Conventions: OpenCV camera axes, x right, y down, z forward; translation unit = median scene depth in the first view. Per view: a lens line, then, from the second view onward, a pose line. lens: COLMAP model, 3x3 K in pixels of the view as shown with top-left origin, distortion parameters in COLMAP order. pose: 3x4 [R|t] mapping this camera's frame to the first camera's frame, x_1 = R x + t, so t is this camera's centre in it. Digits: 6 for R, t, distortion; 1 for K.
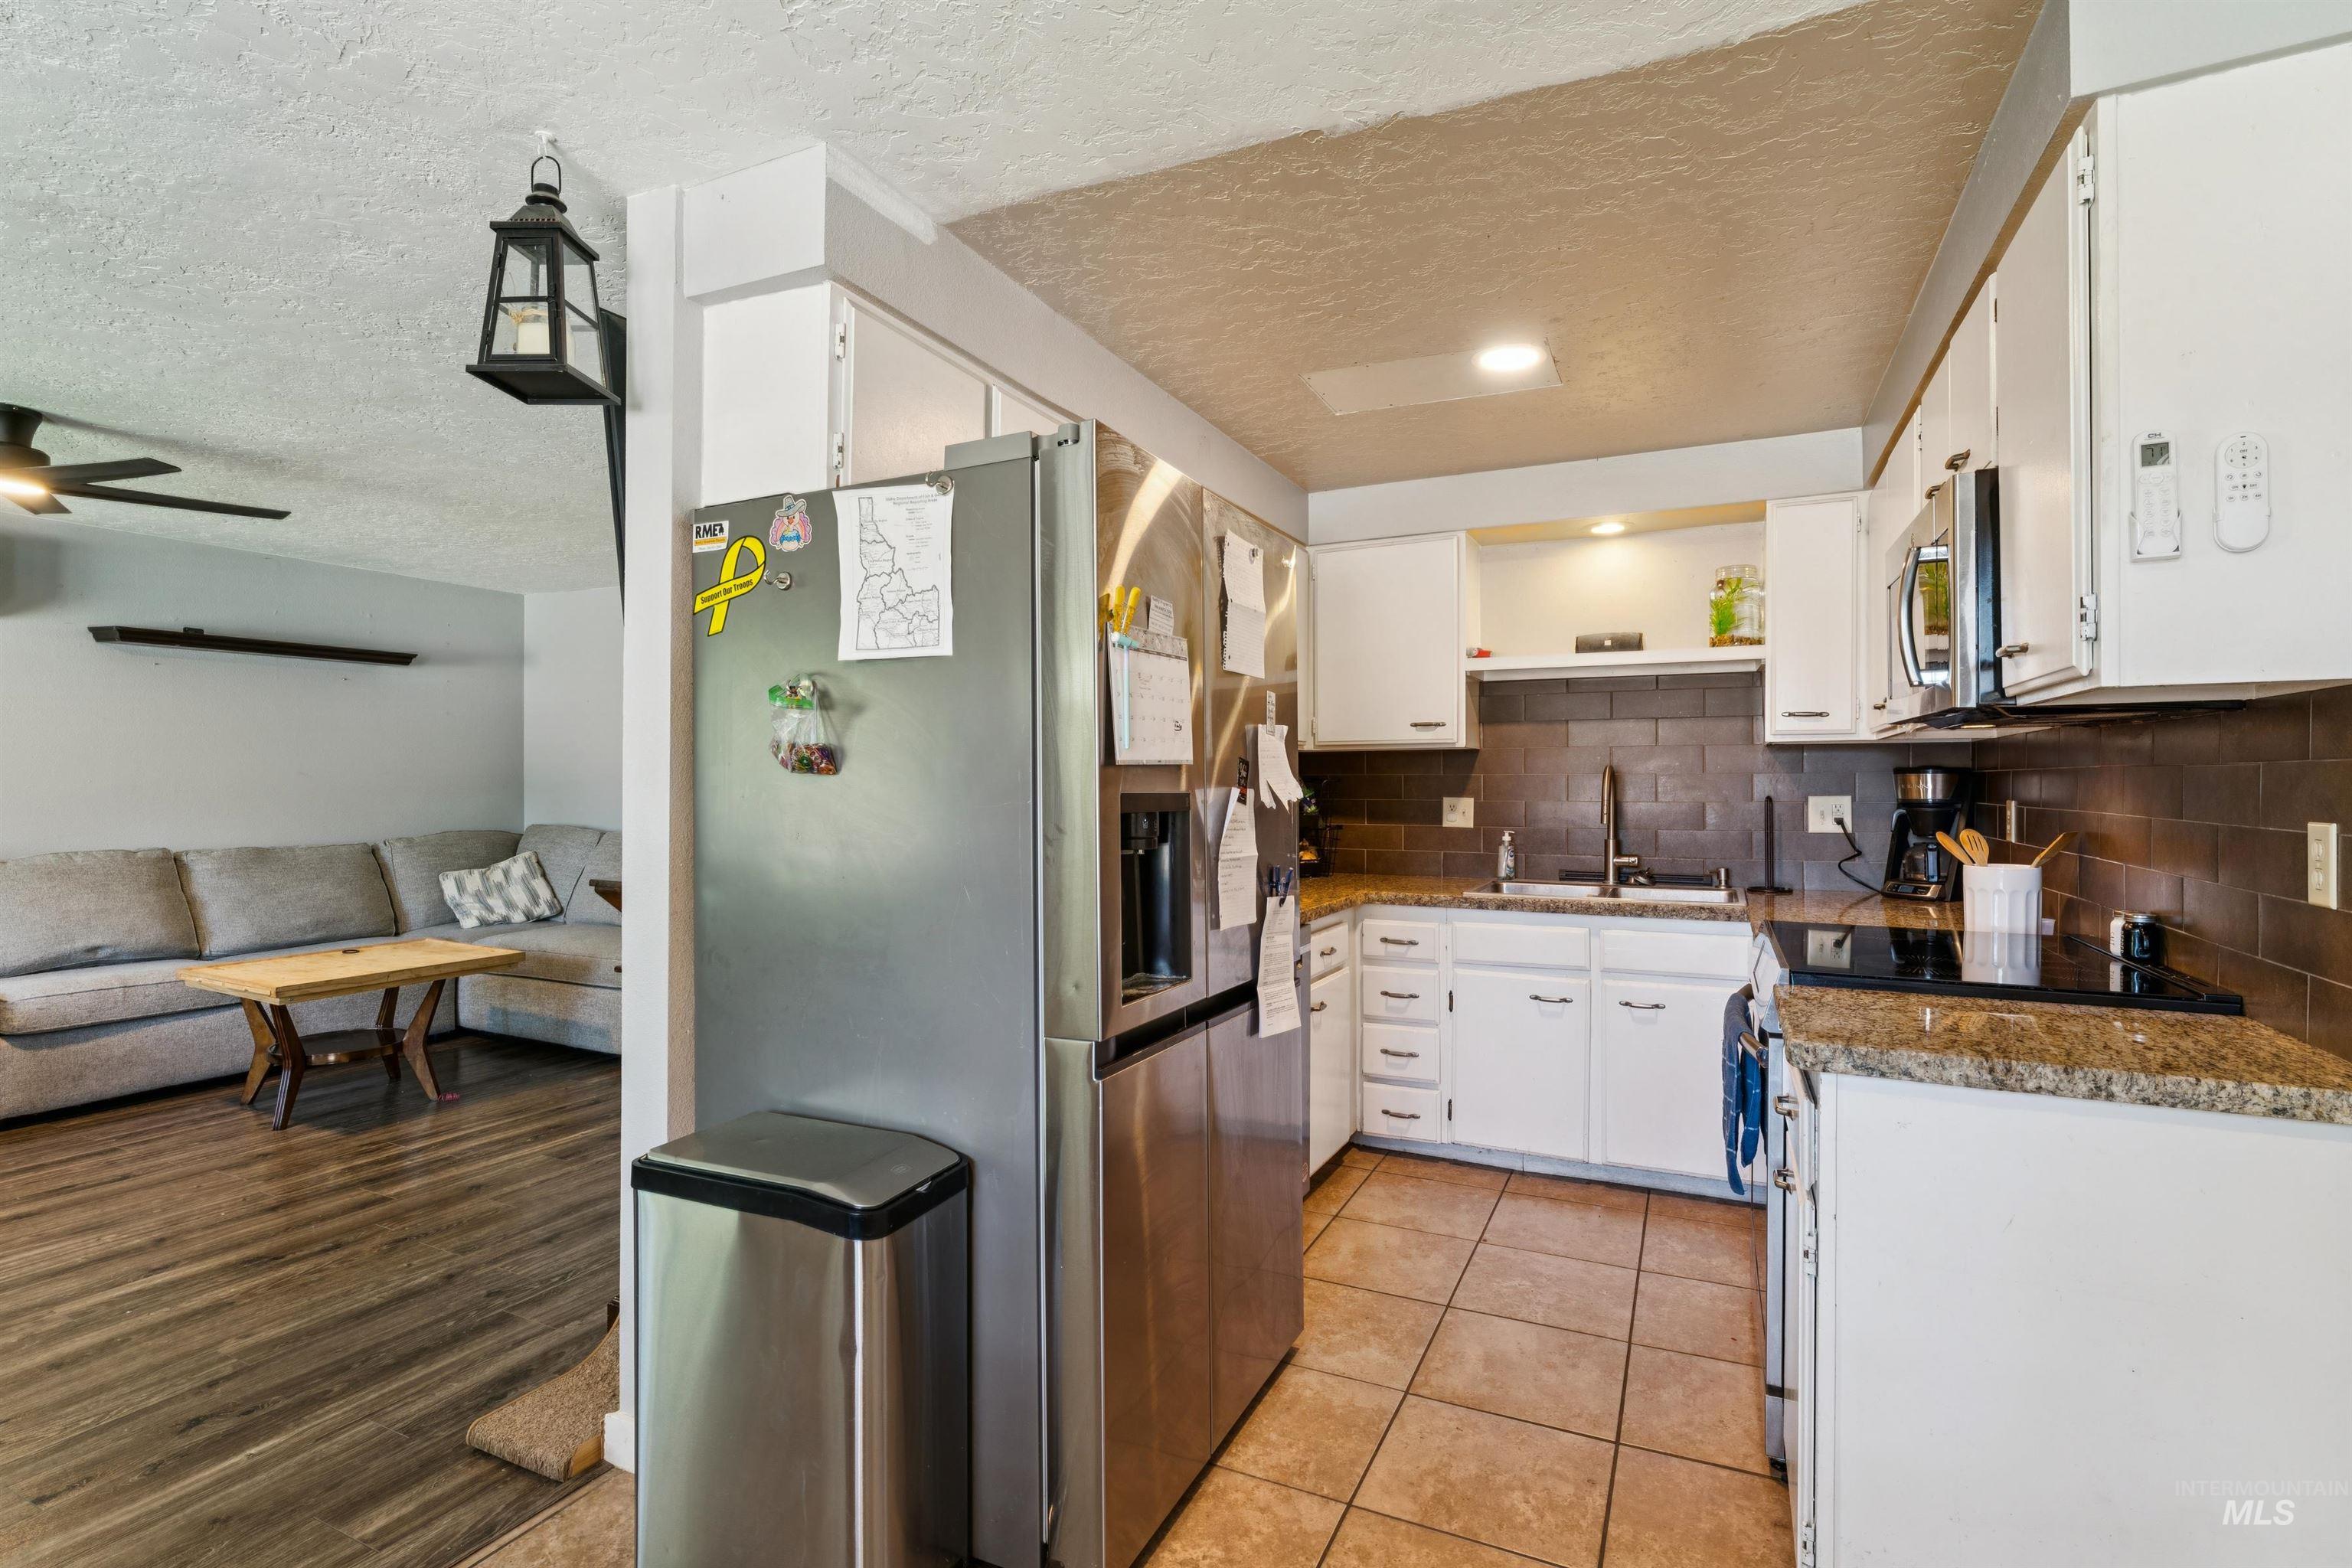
lens RADIAL K [[1060.7, 0, 1172.9], [0, 1060.7, 790.7], [0, 0, 1]] dist [-0.008657, -0.000662]
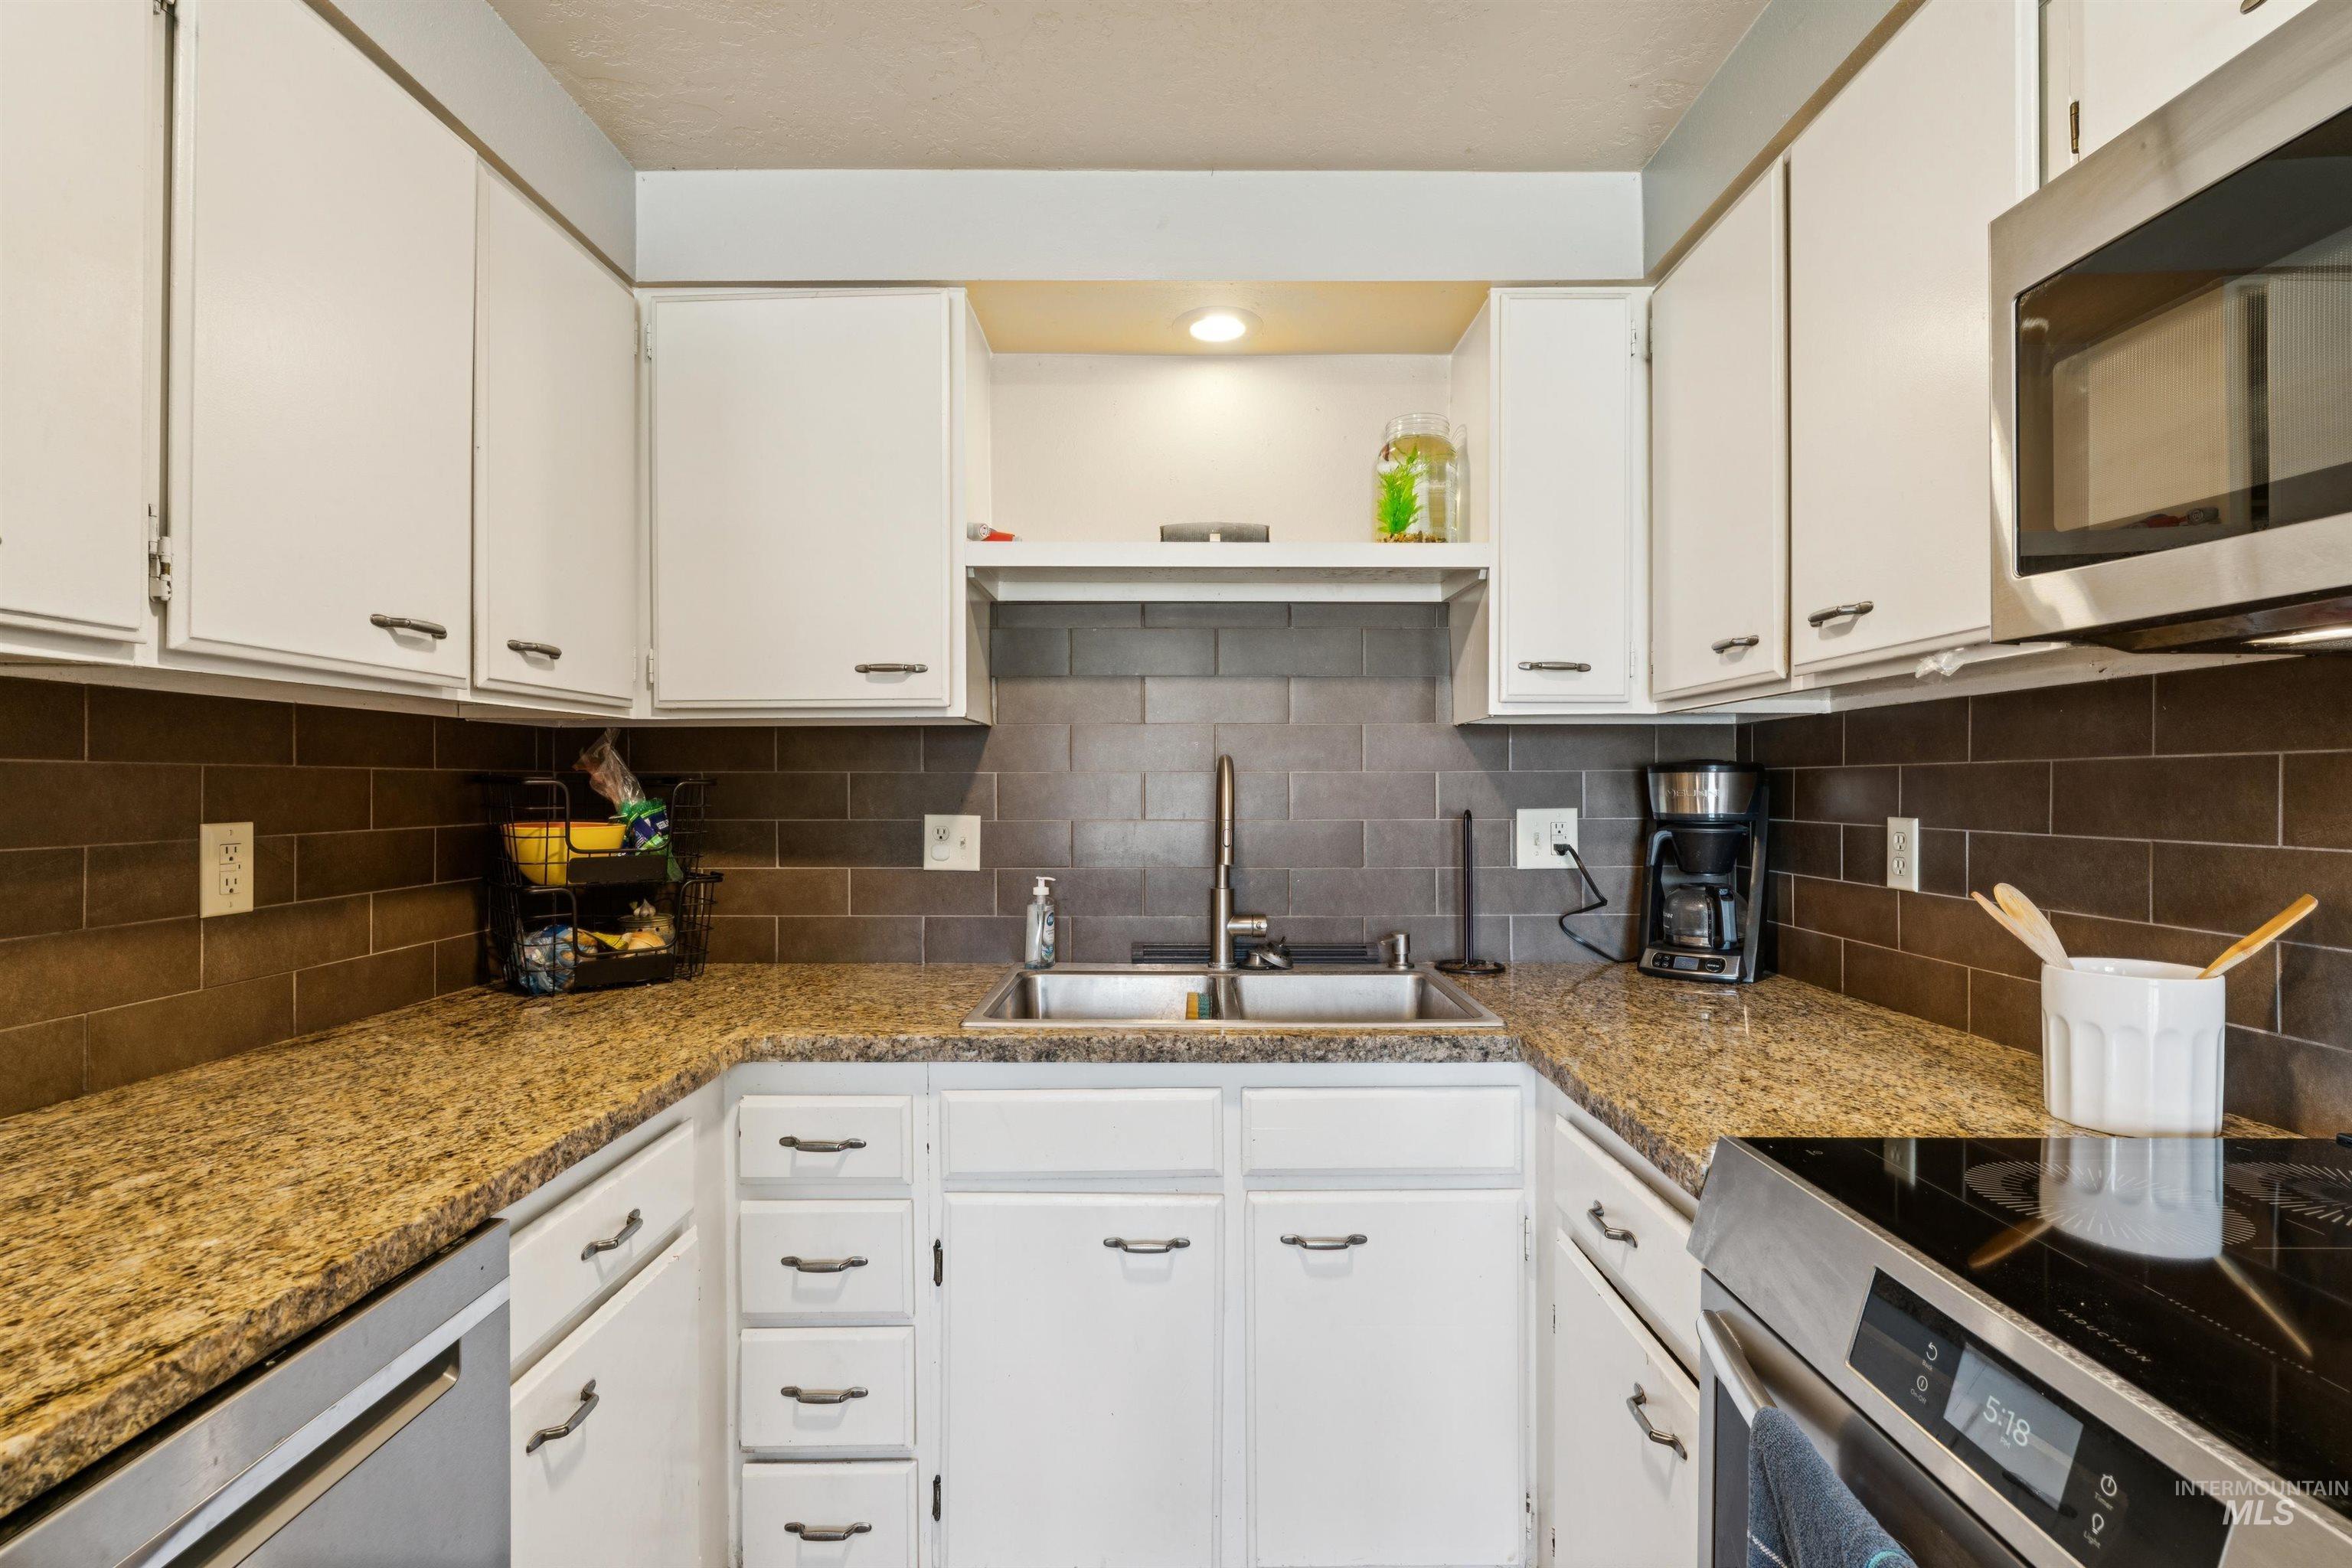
lens RADIAL K [[1060.7, 0, 1174.6], [0, 1060.7, 792.9], [0, 0, 1]] dist [-0.008657, -0.000662]
pose [[0.891613, -0.003247, 0.452787, 0.141749], [0.003644, 0.999993, -0.000004, -0.004696], [-0.452784, 0.001654, 0.891619, 0.526468]]
